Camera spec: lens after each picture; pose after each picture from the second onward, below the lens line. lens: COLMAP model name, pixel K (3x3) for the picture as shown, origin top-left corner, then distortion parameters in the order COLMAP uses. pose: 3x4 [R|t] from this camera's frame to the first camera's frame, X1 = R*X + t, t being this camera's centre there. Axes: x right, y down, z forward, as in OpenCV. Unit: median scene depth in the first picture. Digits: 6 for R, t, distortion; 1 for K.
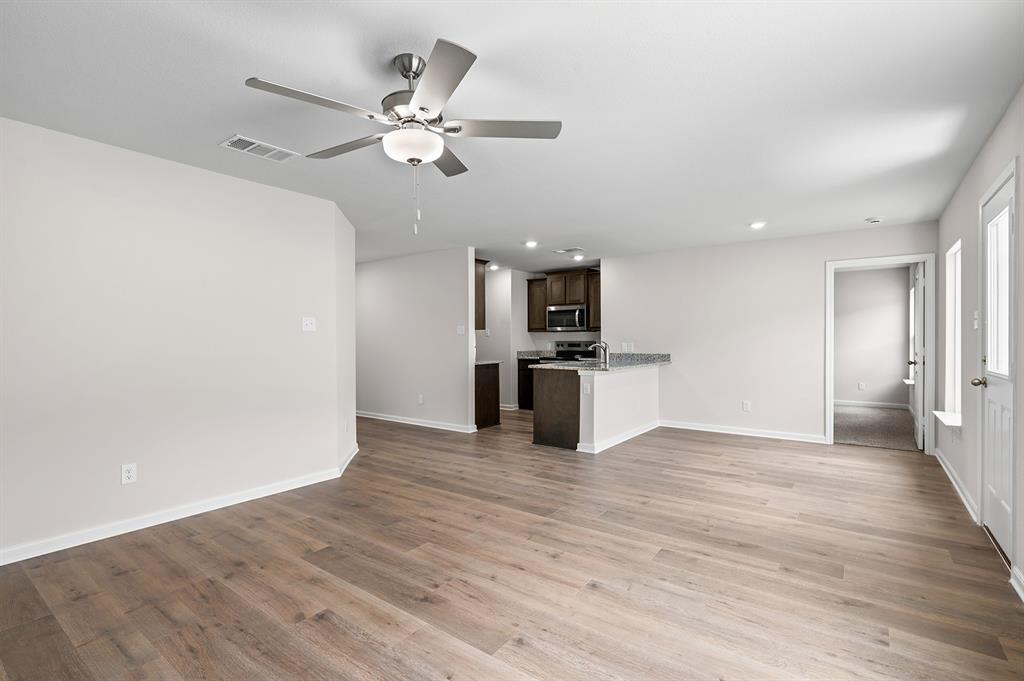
lens RADIAL K [[471.4, 0, 512.0], [0, 471.4, 340.5], [0, 0, 1]] dist [-0.000455, -0.000012]
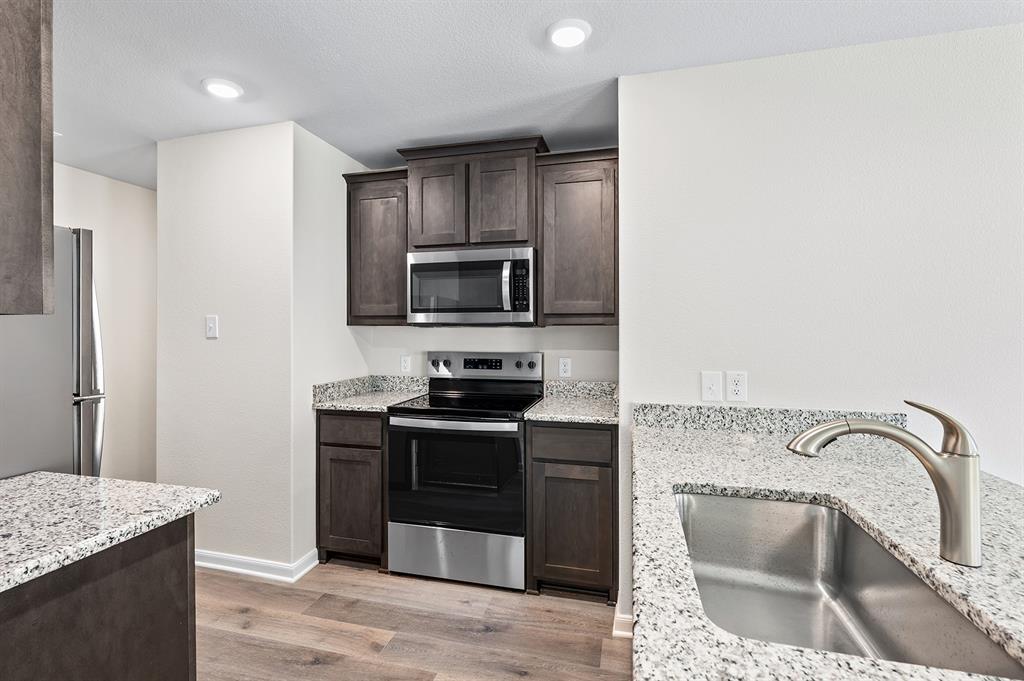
lens RADIAL K [[473.9, 0, 512.0], [0, 473.9, 340.5], [0, 0, 1]] dist [0.002869, -0.000063]
pose [[0.925528, 0.002095, 0.378673, 0.020624], [-0.008395, 0.999852, 0.014986, -0.020107], [-0.378586, -0.017049, 0.925409, 0.976342]]
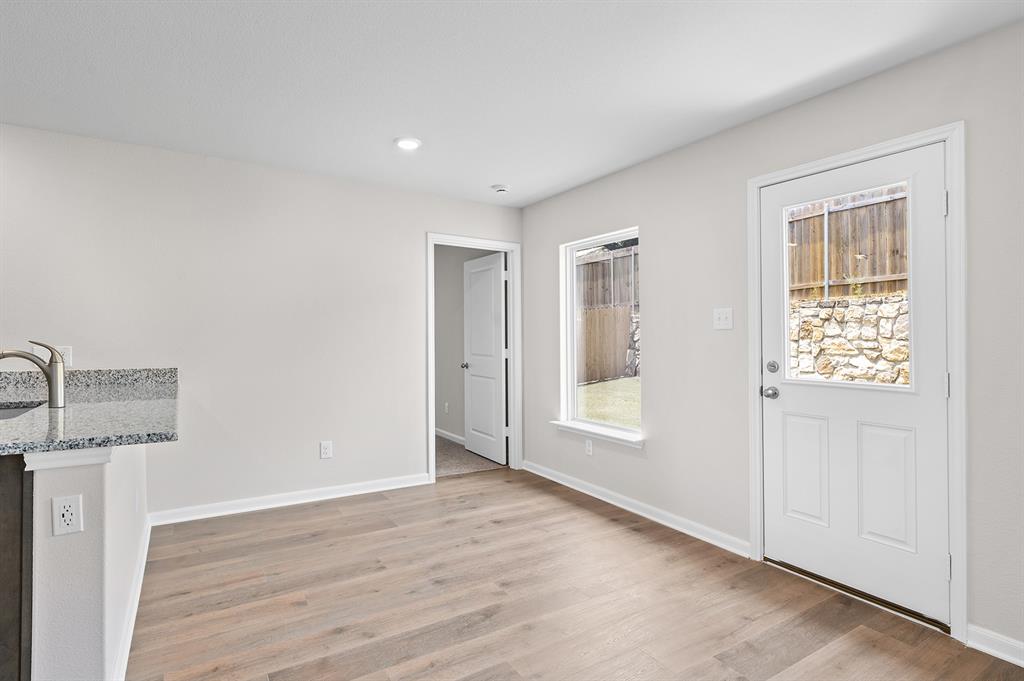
lens RADIAL K [[505.0, 0, 485.0], [0, 505.0, 347.5], [0, 0, 1]] dist [-0.003637, -0.000524]
pose [[0.389007, -0.008297, 0.921198, -0.014180], [-0.002834, 0.999944, 0.010203, 0.001563], [-0.921231, -0.006580, 0.388961, 0.607397]]
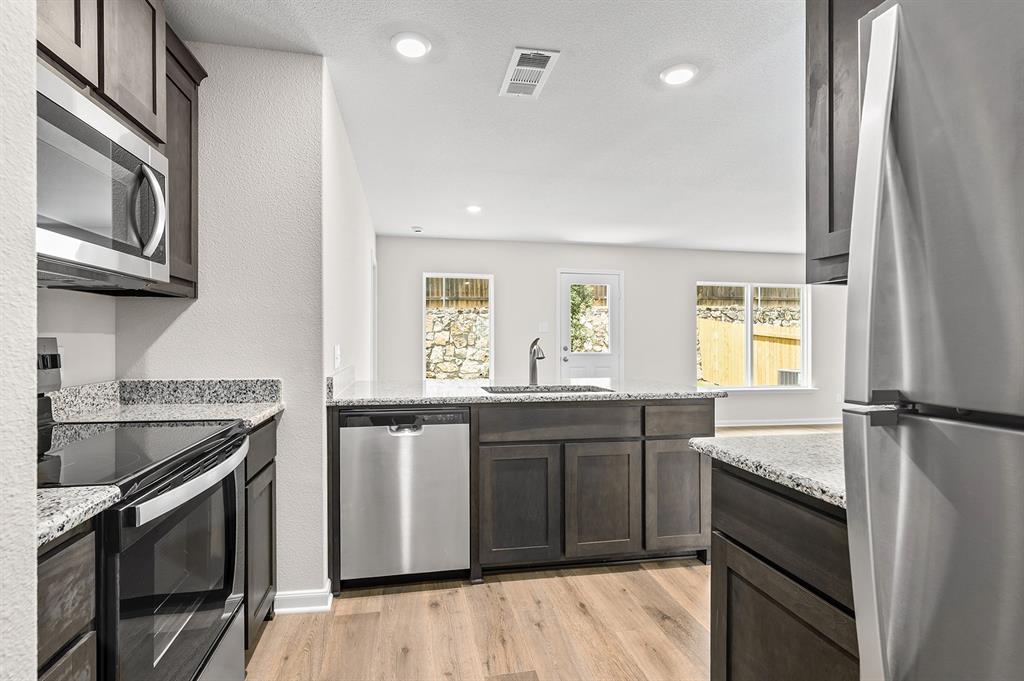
lens RADIAL K [[495.0, 0, 494.7], [0, 495.0, 340.5], [0, 0, 1]] dist [0.001469, -0.000006]
pose [[-0.727851, -0.001417, 0.685734, -0.129773], [0.000339, 0.999997, 0.002425, 0.002775], [-0.685735, 0.001998, -0.727849, 1.492264]]
